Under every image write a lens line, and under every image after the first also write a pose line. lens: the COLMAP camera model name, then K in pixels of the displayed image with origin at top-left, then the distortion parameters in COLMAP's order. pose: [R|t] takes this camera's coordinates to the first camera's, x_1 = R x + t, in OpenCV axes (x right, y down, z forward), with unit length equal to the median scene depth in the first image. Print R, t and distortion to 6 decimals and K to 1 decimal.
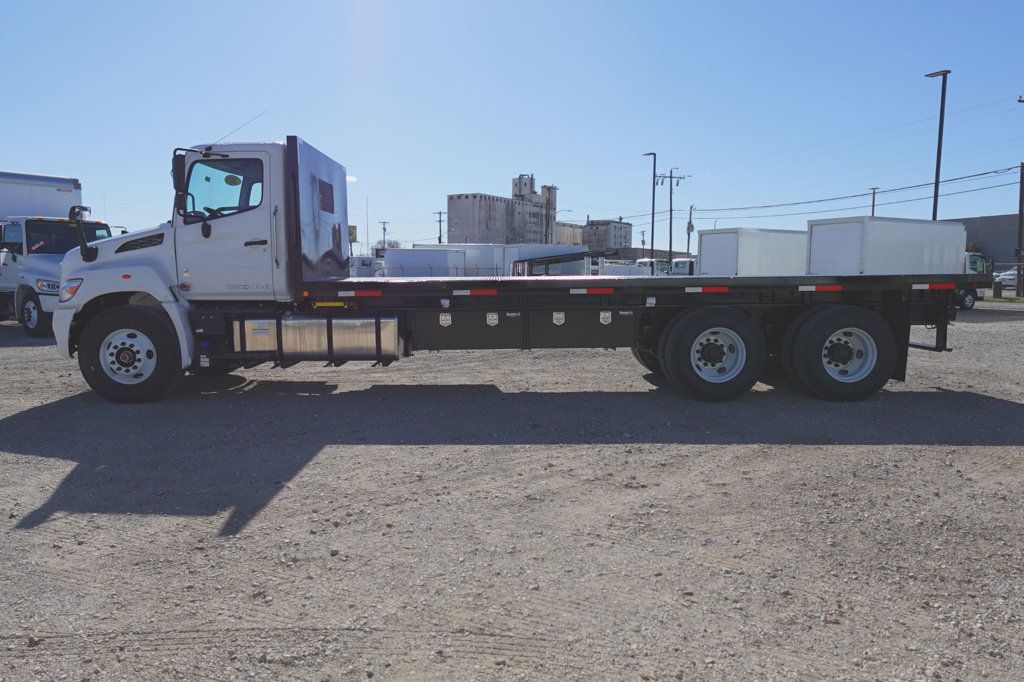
lens RADIAL K [[693.3, 0, 489.7], [0, 693.3, 339.3], [0, 0, 1]] dist [-0.002263, 0.002892]
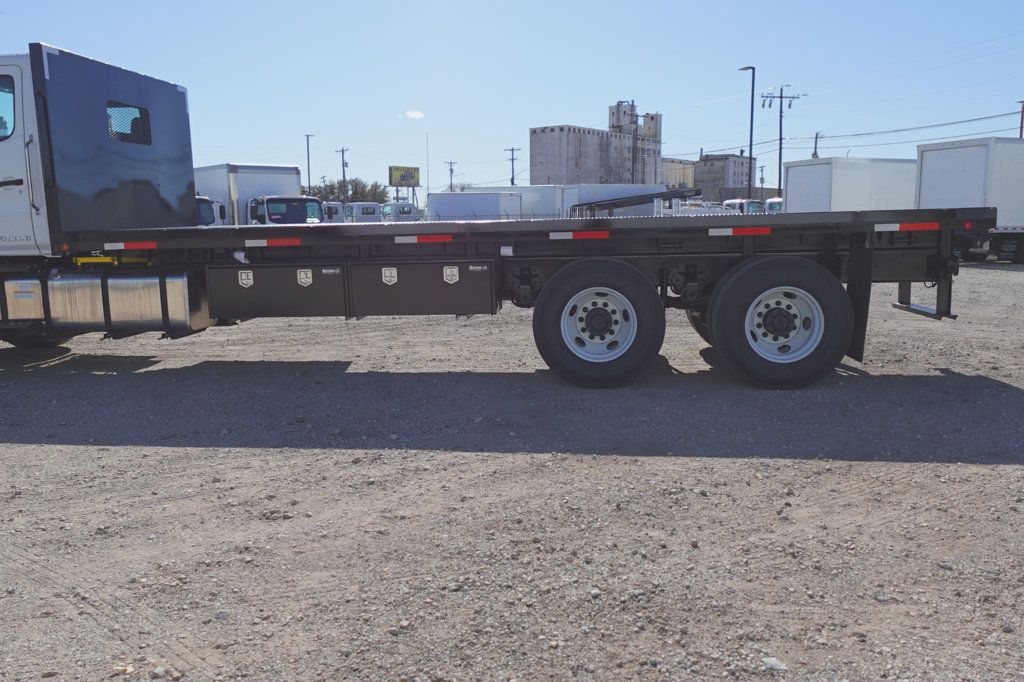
lens RADIAL K [[817.3, 0, 469.2], [0, 817.3, 342.0], [0, 0, 1]] dist [-0.003314, 0.002824]
pose [[0.993262, 0.002904, -0.115851, 0.291722], [0.003048, 0.998685, 0.051167, -0.003604], [0.115848, -0.051176, 0.991948, 0.123615]]
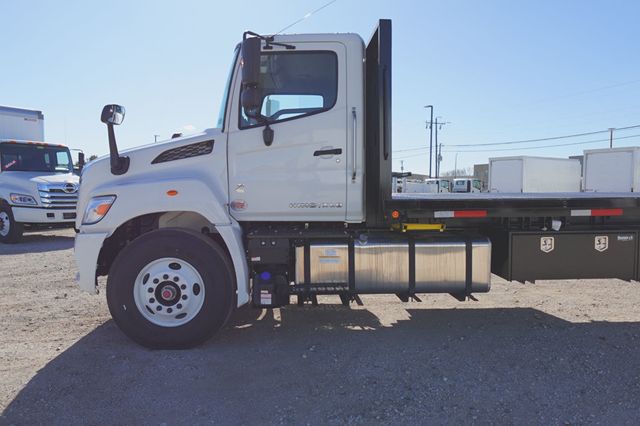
lens RADIAL K [[473.9, 0, 320.0], [0, 473.9, 213.0], [0, 0, 1]] dist [-0.002297, -0.000194]
pose [[0.999445, 0.000488, 0.033311, -0.362916], [0.000952, 0.999066, -0.043189, -0.042219], [-0.033301, 0.043197, 0.998511, 0.439304]]
